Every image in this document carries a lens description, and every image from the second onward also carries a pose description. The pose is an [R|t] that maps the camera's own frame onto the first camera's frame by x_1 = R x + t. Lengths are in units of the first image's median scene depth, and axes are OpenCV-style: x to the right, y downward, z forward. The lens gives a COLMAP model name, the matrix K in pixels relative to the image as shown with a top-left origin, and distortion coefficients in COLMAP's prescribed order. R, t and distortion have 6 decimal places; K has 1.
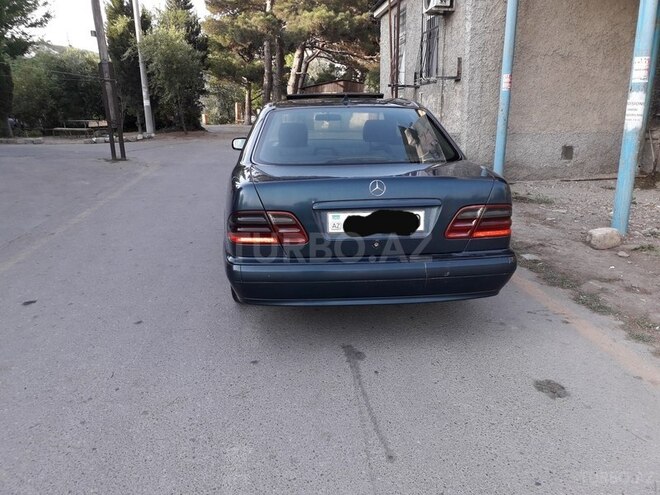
lens RADIAL K [[527.9, 0, 328.5], [0, 527.9, 247.2], [0, 0, 1]] dist [0.009804, -0.017528]
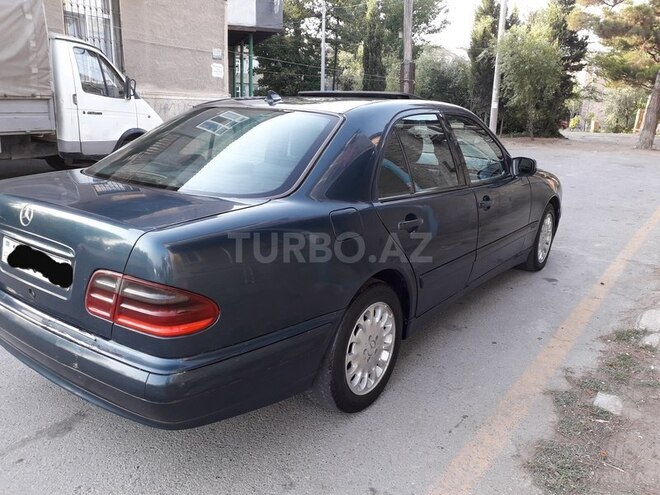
lens RADIAL K [[527.9, 0, 331.0], [0, 527.9, 247.7], [0, 0, 1]] dist [0.009804, -0.017528]
pose [[0.745678, 0.202770, -0.634703, 0.122264], [-0.205605, 0.976108, 0.070285, -0.029151], [0.633791, 0.078088, 0.769553, 0.100824]]
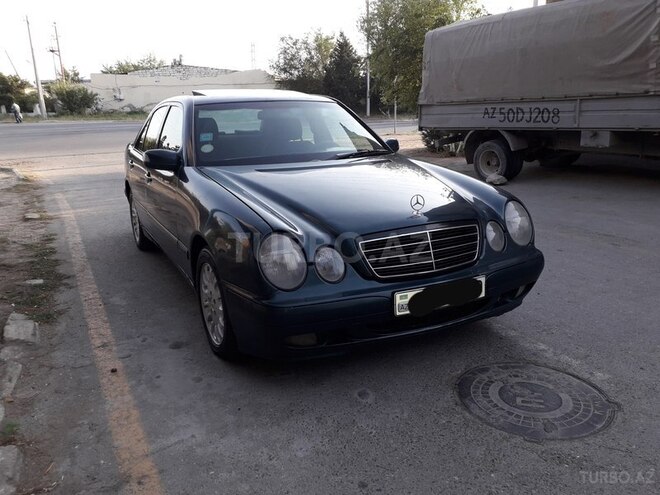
lens RADIAL K [[527.9, 0, 330.5], [0, 527.9, 248.7], [0, 0, 1]] dist [0.009804, -0.017528]
pose [[-0.921599, 0.133145, -0.364593, 0.063454], [-0.065644, 0.872328, 0.484494, -0.121604], [0.382553, 0.470442, -0.795196, 0.460918]]
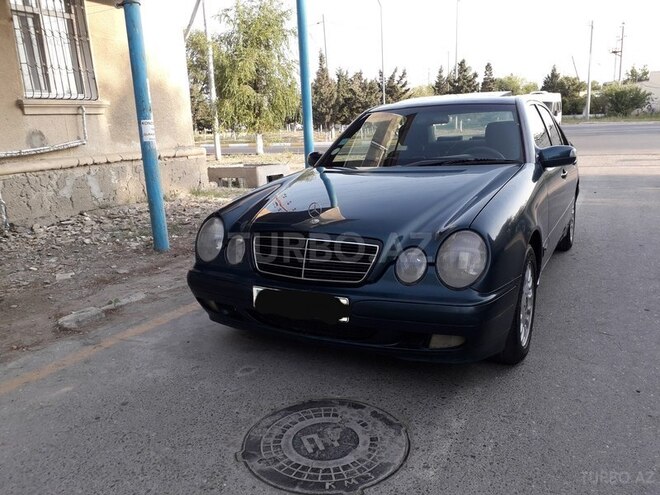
lens RADIAL K [[527.9, 0, 328.7], [0, 527.9, 247.0], [0, 0, 1]] dist [0.009804, -0.017528]
pose [[-0.838225, -0.071289, 0.540644, -0.077946], [0.192061, 0.889301, 0.415038, -0.115365], [-0.510383, 0.451732, -0.731743, 0.458260]]
